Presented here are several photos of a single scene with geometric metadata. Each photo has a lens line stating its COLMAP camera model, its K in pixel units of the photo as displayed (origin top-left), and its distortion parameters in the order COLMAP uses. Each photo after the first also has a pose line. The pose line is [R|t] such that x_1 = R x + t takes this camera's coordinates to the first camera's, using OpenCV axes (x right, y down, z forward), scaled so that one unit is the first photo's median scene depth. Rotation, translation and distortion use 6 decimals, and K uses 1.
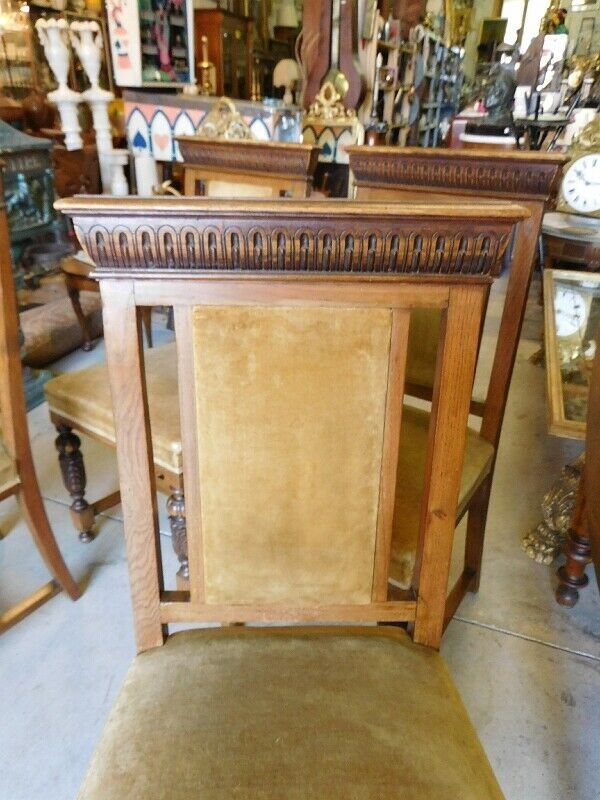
lens RADIAL K [[595.9, 0, 297.5], [0, 595.9, 401.3], [0, 0, 1]] dist [-0.028752, 0.063273]
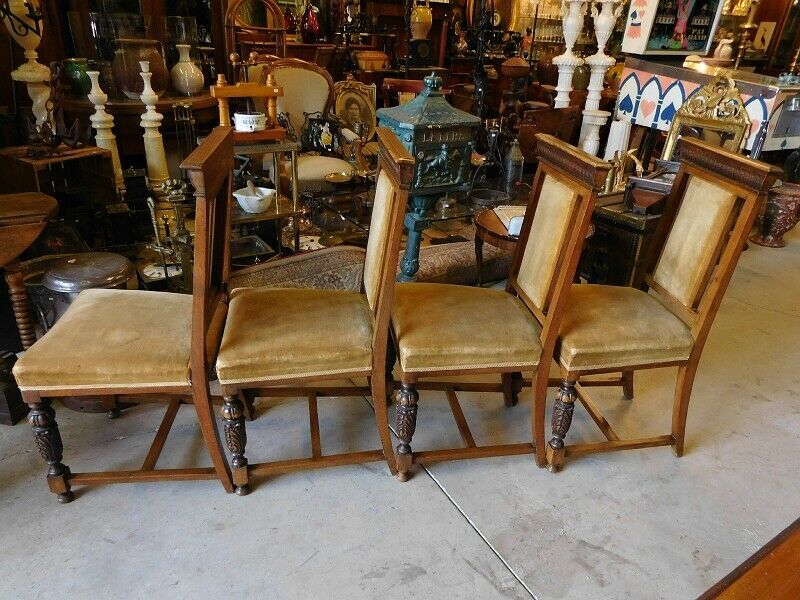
lens RADIAL K [[595.9, 0, 400.6], [0, 595.9, 301.3], [0, 0, 1]] dist [-0.028752, 0.063273]
pose [[0.780175, 0.298035, -0.550002, 0.099740], [-0.326282, 0.944016, 0.048714, -0.044465], [0.533729, 0.141450, 0.833742, -0.012284]]
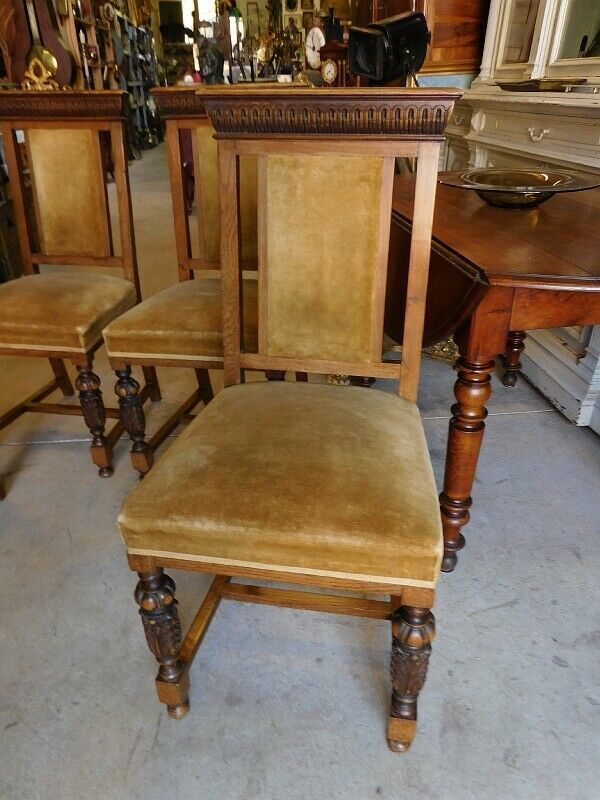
lens RADIAL K [[595.9, 0, 297.5], [0, 595.9, 401.1], [0, 0, 1]] dist [-0.028752, 0.063273]
pose [[0.896577, -0.235937, 0.374811, -0.076179], [0.227716, 0.971434, 0.066789, 0.062615], [-0.379862, 0.025469, 0.924692, -0.090543]]
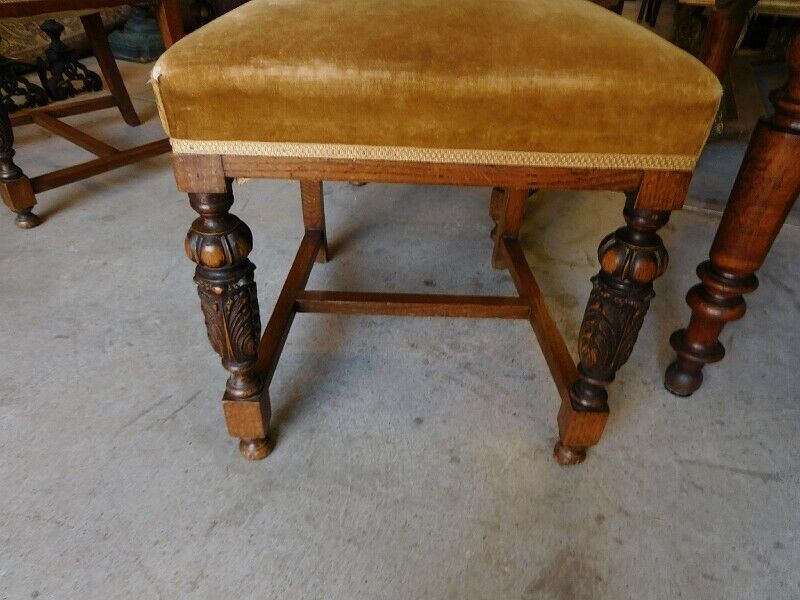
lens RADIAL K [[595.9, 0, 399.9], [0, 595.9, 300.9], [0, 0, 1]] dist [-0.028752, 0.063273]
pose [[0.998982, 0.042523, -0.015047, -0.003376], [-0.040097, 0.989957, 0.135561, 0.131442], [0.020660, -0.134820, 0.990655, -0.024246]]
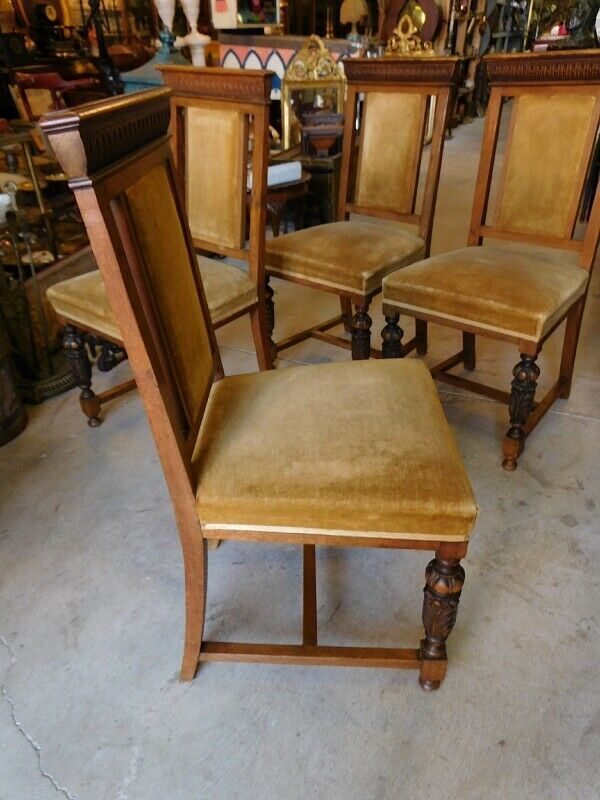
lens RADIAL K [[595.9, 0, 297.3], [0, 595.9, 400.1], [0, 0, 1]] dist [-0.028752, 0.063273]
pose [[0.996713, 0.000389, -0.081007, -0.063684], [0.005560, 0.997302, 0.073195, 0.069900], [0.080817, -0.073404, 0.994022, -0.124452]]
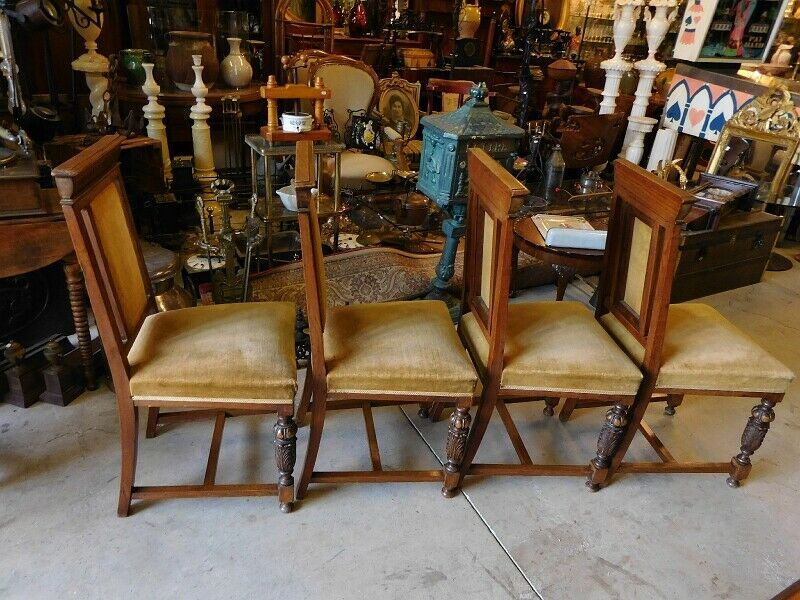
lens RADIAL K [[595.9, 0, 400.2], [0, 595.9, 303.6], [0, 0, 1]] dist [-0.028752, 0.063273]
pose [[0.732959, 0.352273, -0.581958, 0.098195], [-0.374957, 0.923001, 0.086467, -0.056680], [0.567608, 0.154833, 0.808609, -0.025059]]
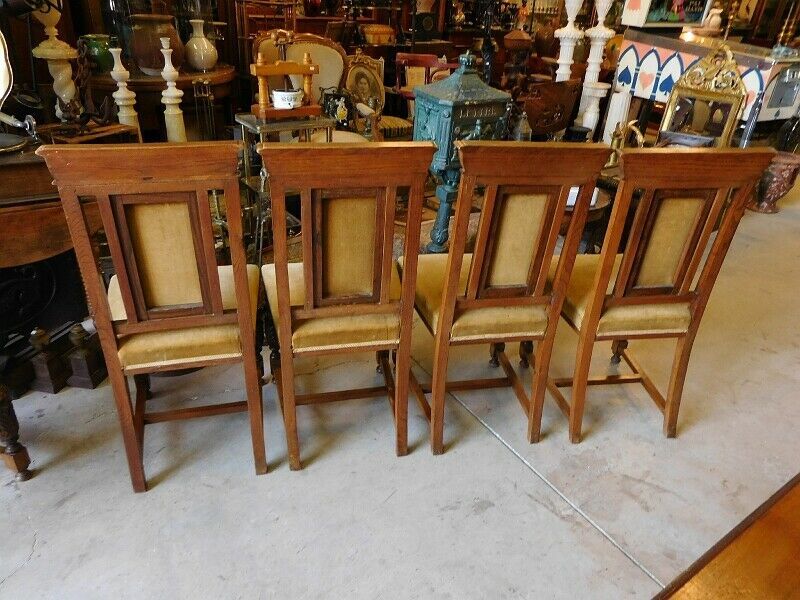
lens RADIAL K [[595.9, 0, 400.5], [0, 595.9, 303.3], [0, 0, 1]] dist [-0.028752, 0.063273]
pose [[0.803818, 0.308461, -0.508653, 0.077596], [-0.310711, 0.946857, 0.083188, -0.023274], [0.507283, 0.091176, 0.856943, -0.071063]]
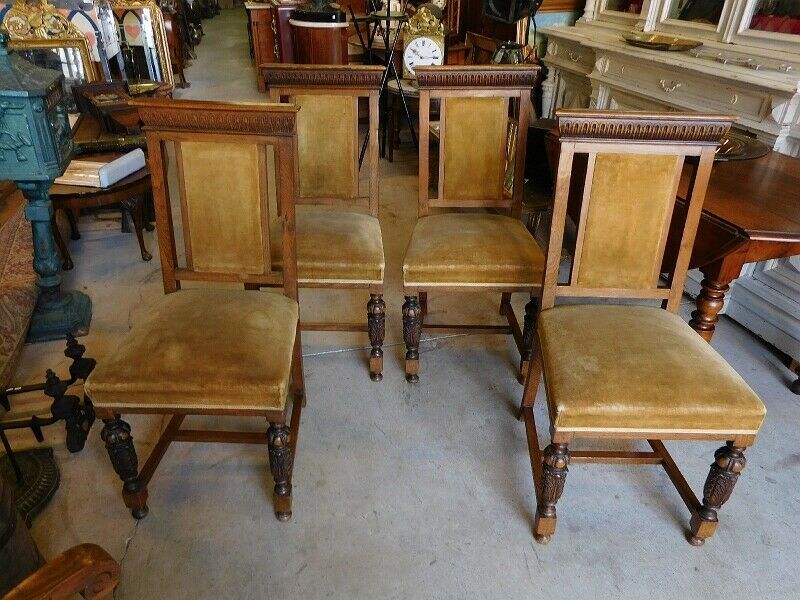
lens RADIAL K [[595.9, 0, 406.7], [0, 595.9, 303.2], [0, 0, 1]] dist [-0.028752, 0.063273]
pose [[0.814687, -0.298505, 0.497172, -0.248696], [0.266722, 0.954155, 0.135820, -0.007464], [-0.514922, 0.021956, 0.856956, -0.104400]]
